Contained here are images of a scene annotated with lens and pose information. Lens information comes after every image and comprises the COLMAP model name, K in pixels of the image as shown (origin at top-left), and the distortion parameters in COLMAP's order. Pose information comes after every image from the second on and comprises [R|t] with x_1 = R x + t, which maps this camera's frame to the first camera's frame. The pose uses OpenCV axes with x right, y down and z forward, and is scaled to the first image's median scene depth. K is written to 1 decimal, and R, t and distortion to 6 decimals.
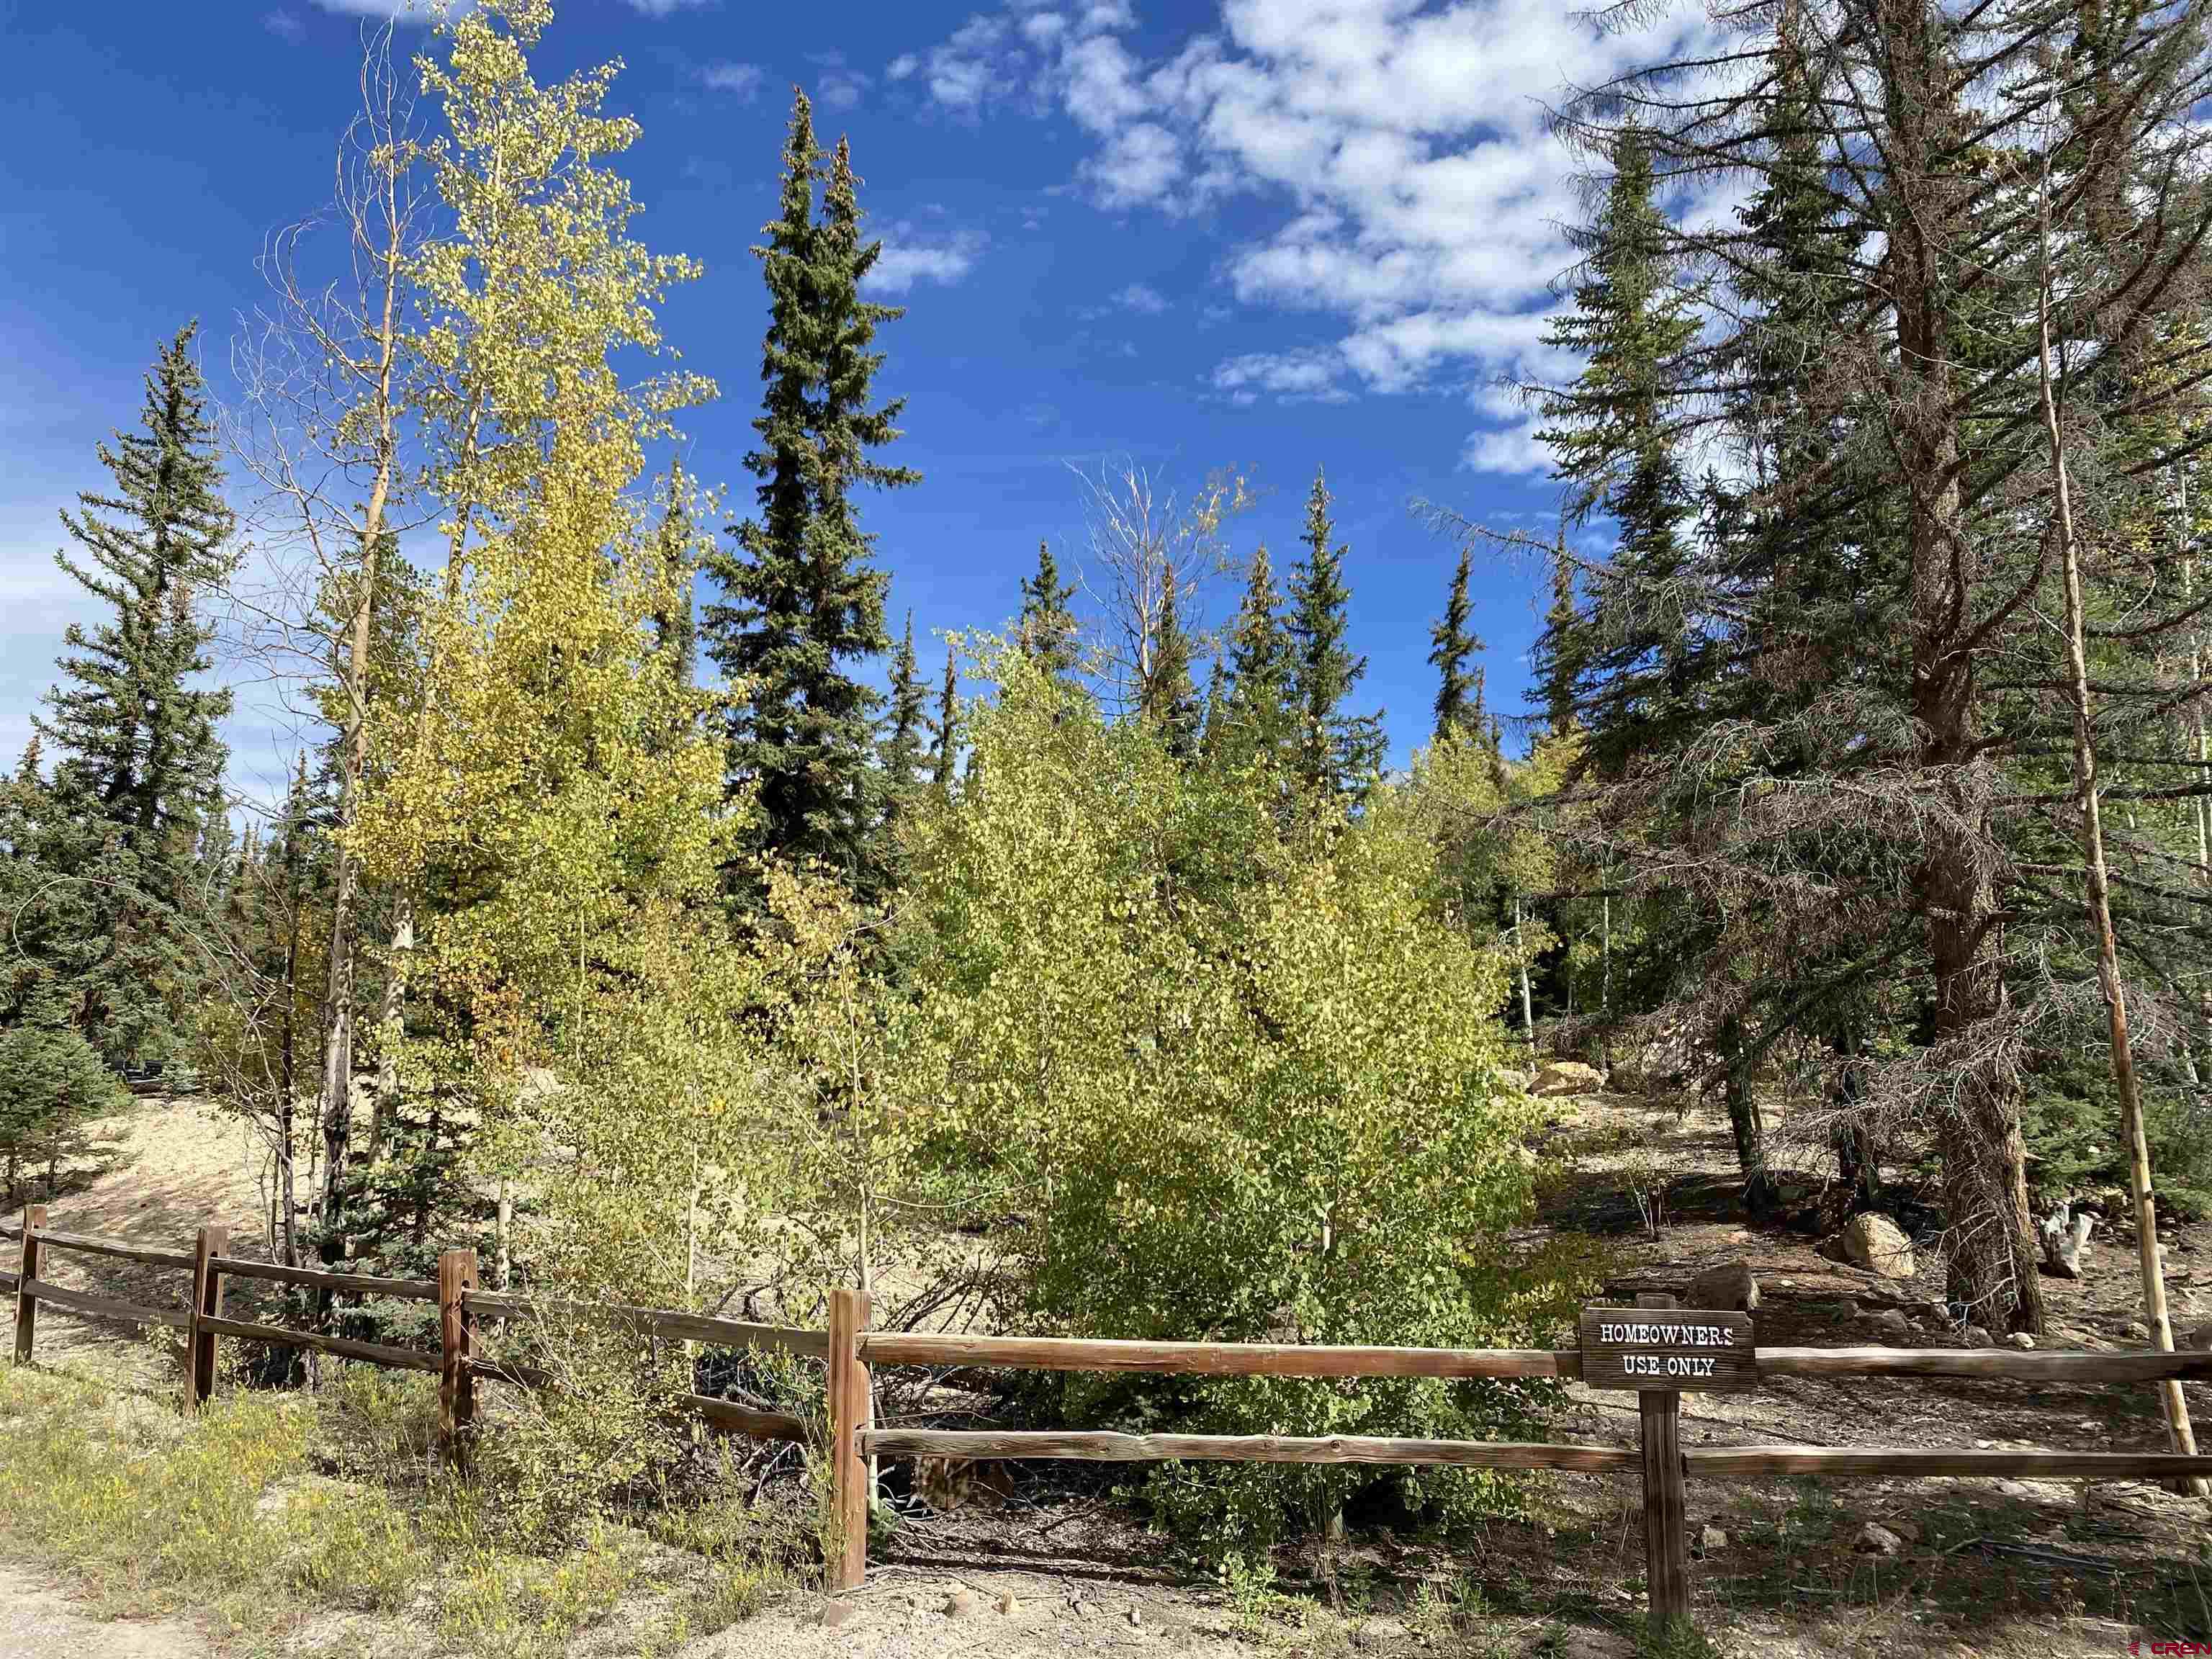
lens RADIAL K [[1875.4, 0, 1098.1], [0, 1875.4, 793.8], [0, 0, 1]] dist [0.011705, 0.012519]
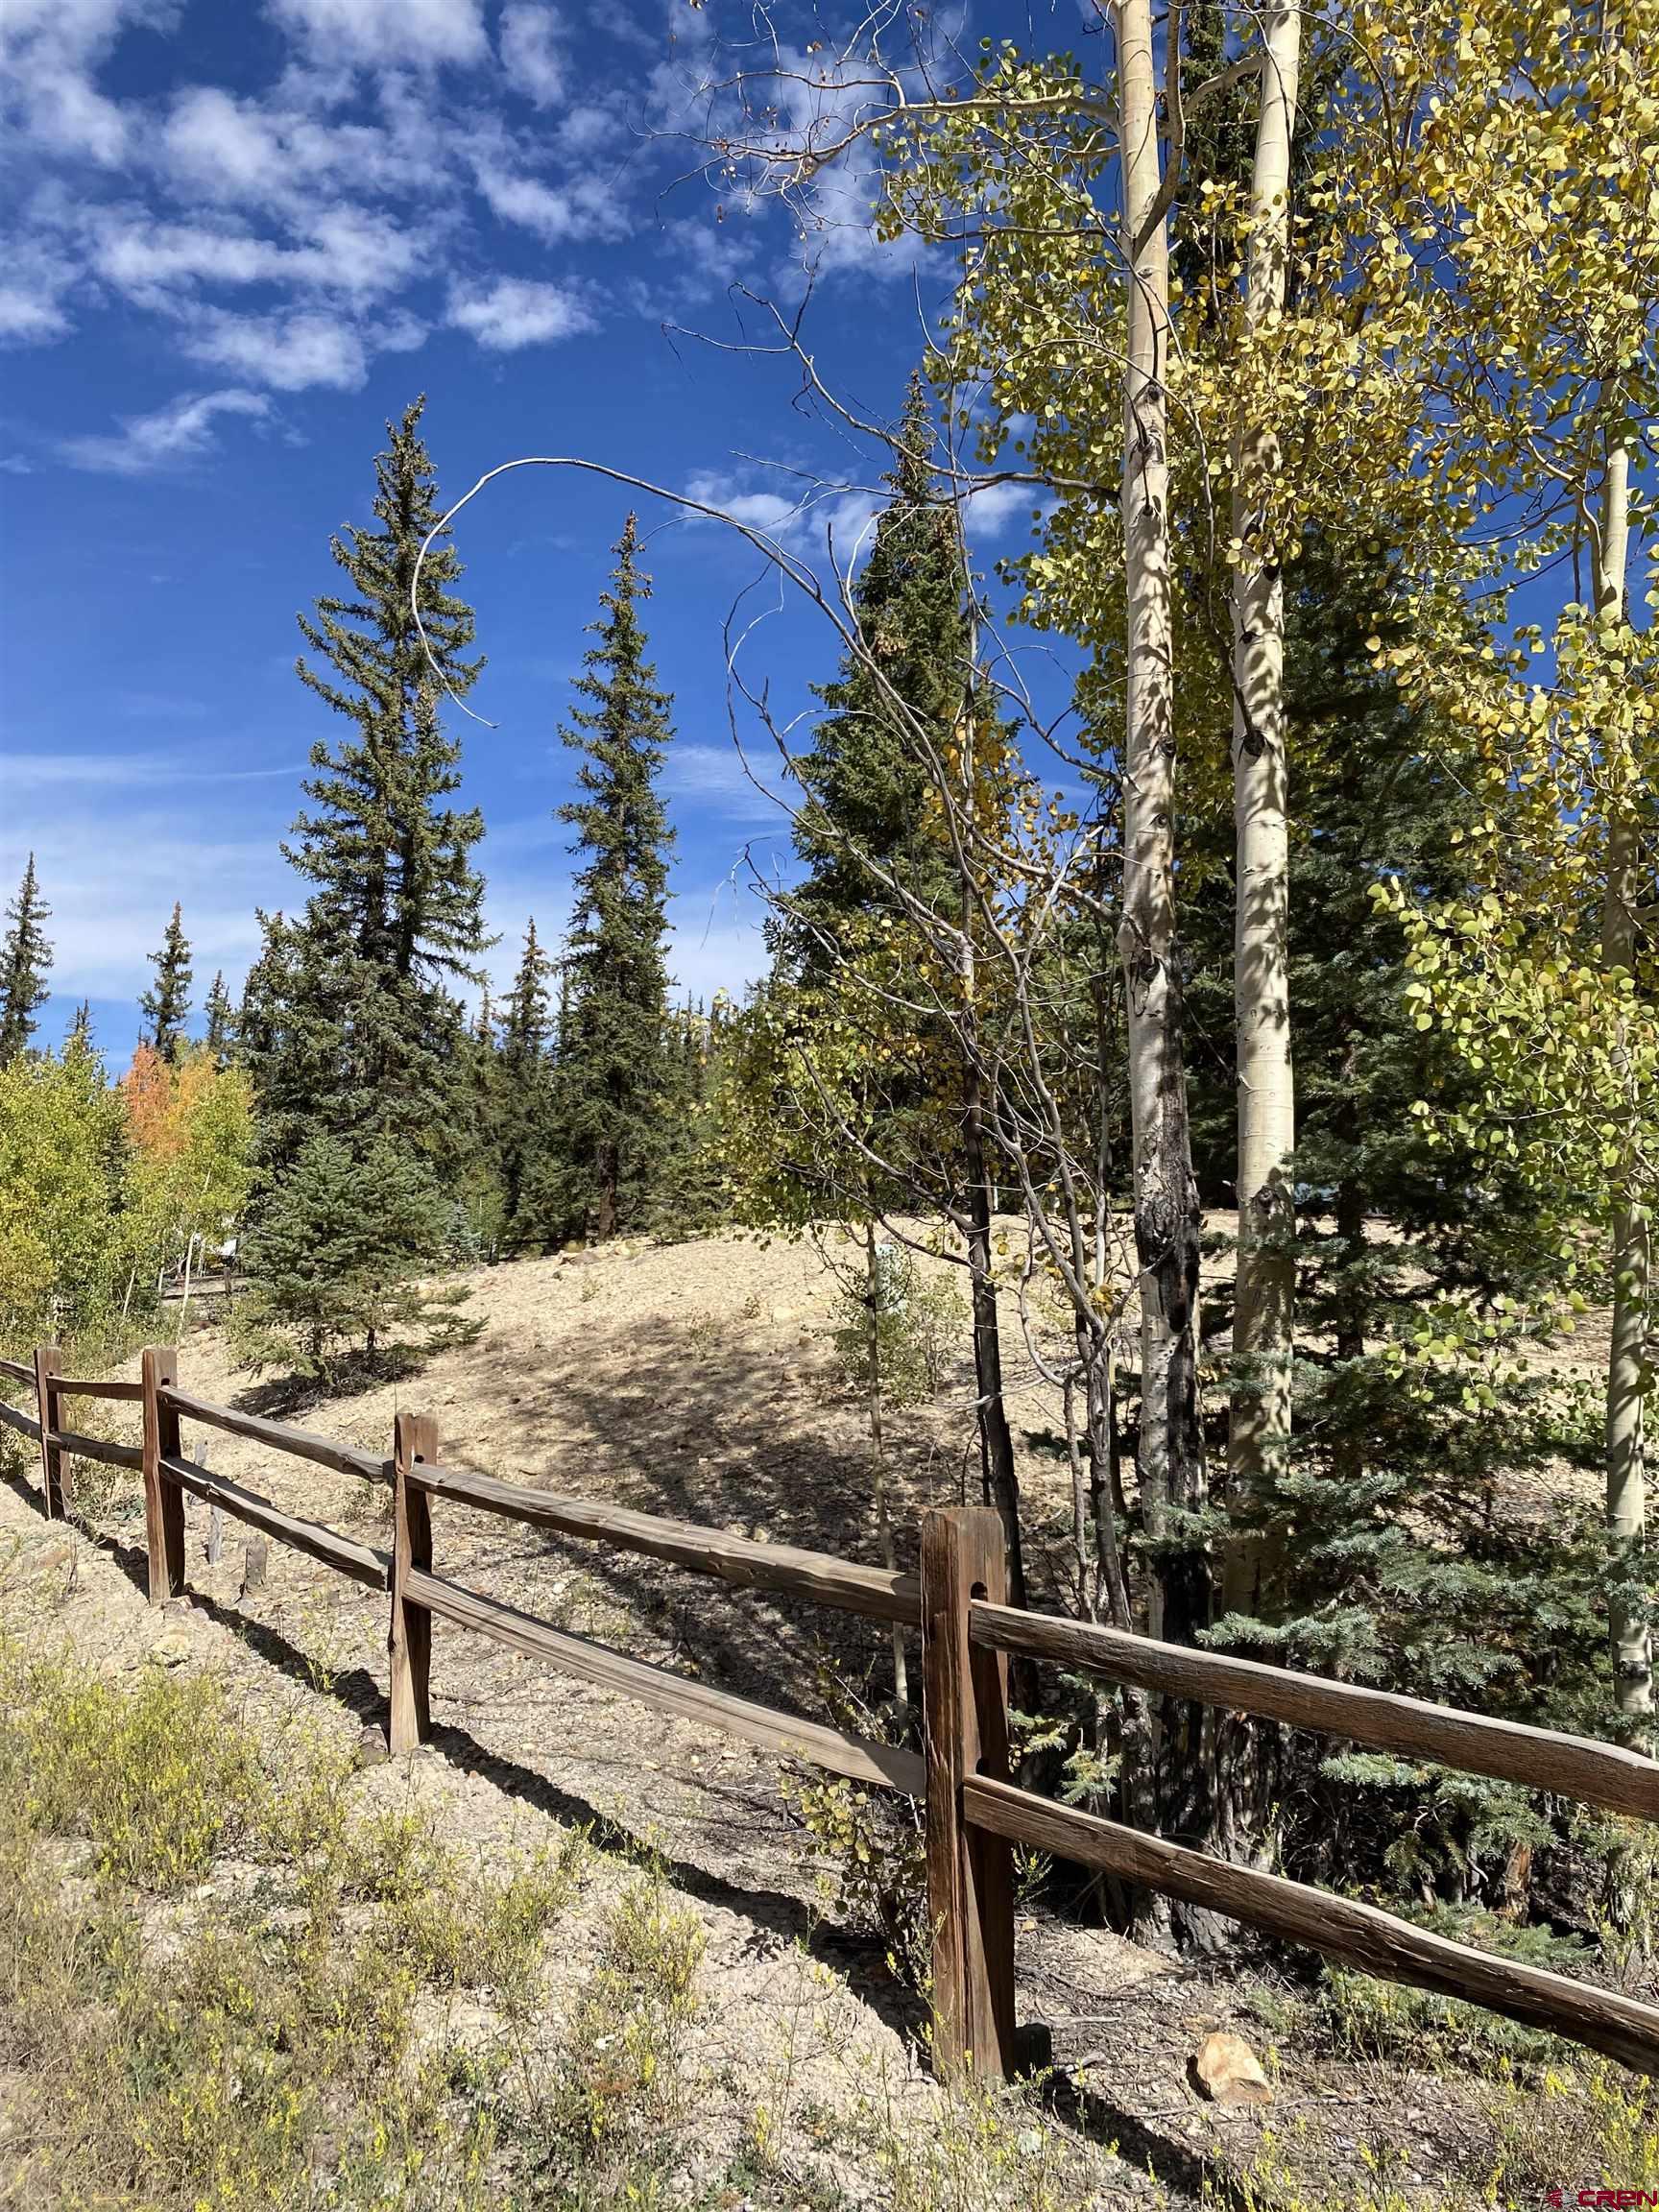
lens RADIAL K [[1788.0, 0, 829.5], [0, 1788.0, 1106.0], [0, 0, 1]] dist [0.085471, -0.220719]
pose [[0.976848, -0.022081, -0.212790, -0.269445], [0.035042, 0.997740, 0.057331, 0.087564], [0.211043, -0.063460, 0.975415, 0.433901]]
